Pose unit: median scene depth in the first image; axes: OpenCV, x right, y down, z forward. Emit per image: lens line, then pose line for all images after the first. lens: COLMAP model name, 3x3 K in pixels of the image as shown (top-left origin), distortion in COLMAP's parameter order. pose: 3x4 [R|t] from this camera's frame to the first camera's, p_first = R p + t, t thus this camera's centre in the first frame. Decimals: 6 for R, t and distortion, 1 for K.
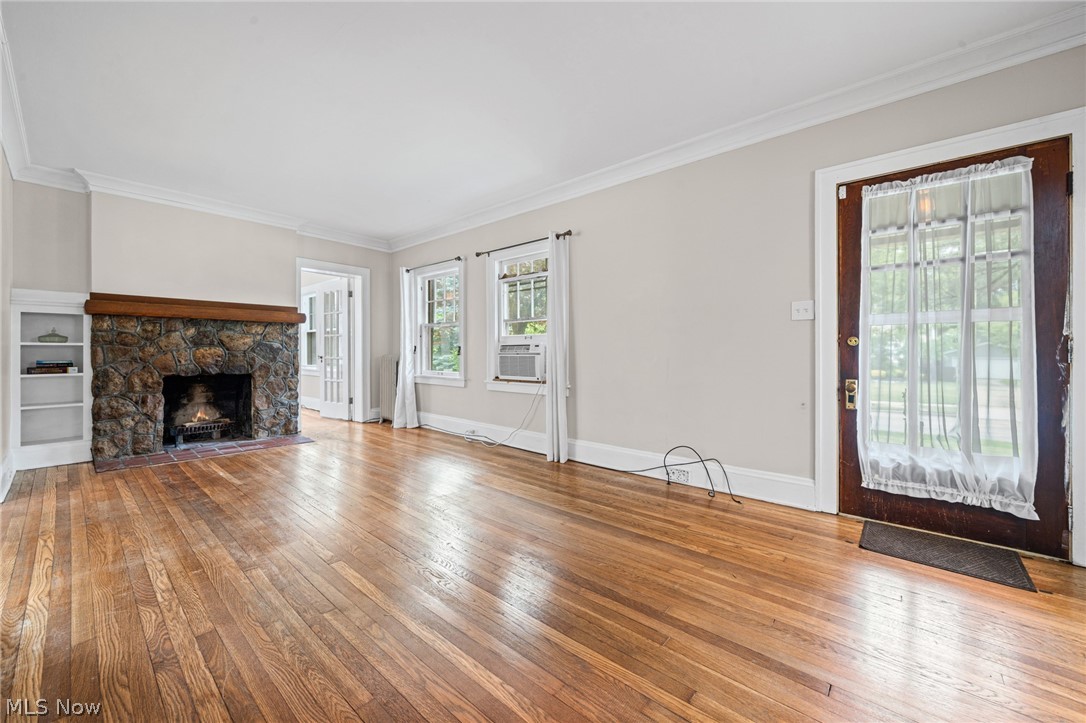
lens RADIAL K [[393.4, 0, 563.4], [0, 393.4, 354.3], [0, 0, 1]] dist [-0.007083, 0.000696]
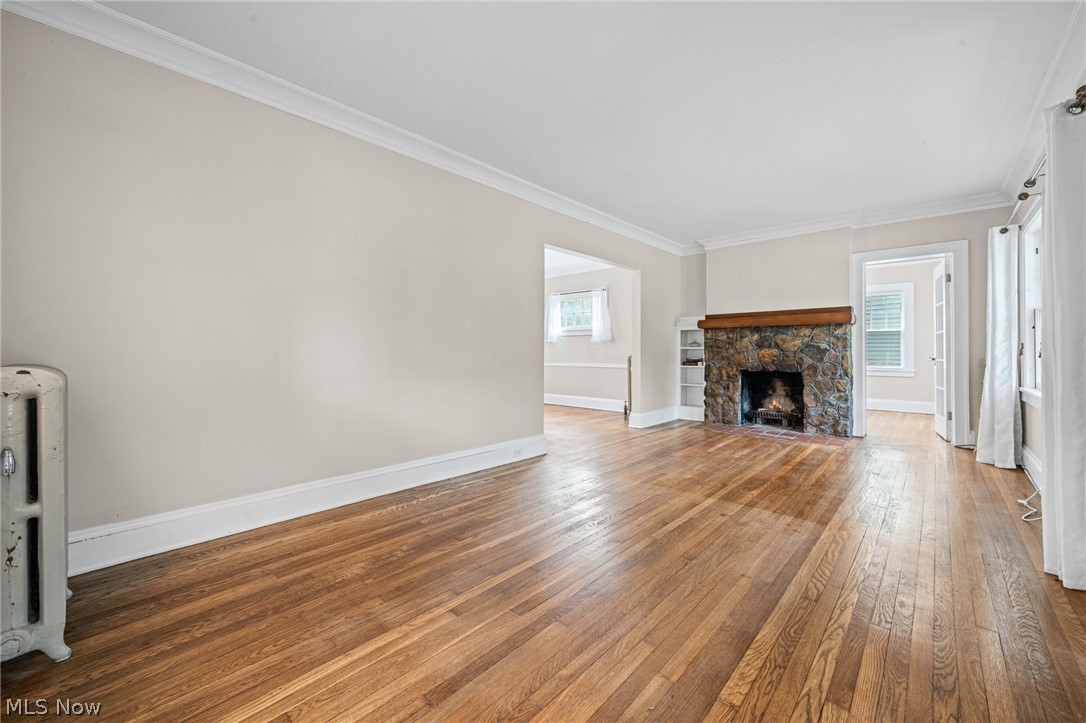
lens RADIAL K [[467.3, 0, 586.1], [0, 467.3, 347.6], [0, 0, 1]] dist [-0.000765, -0.001153]
pose [[0.006154, -0.011775, -0.999912, 0.557741], [-0.005693, 0.999914, -0.011810, -0.001216], [0.999965, 0.005765, 0.006087, 0.416661]]
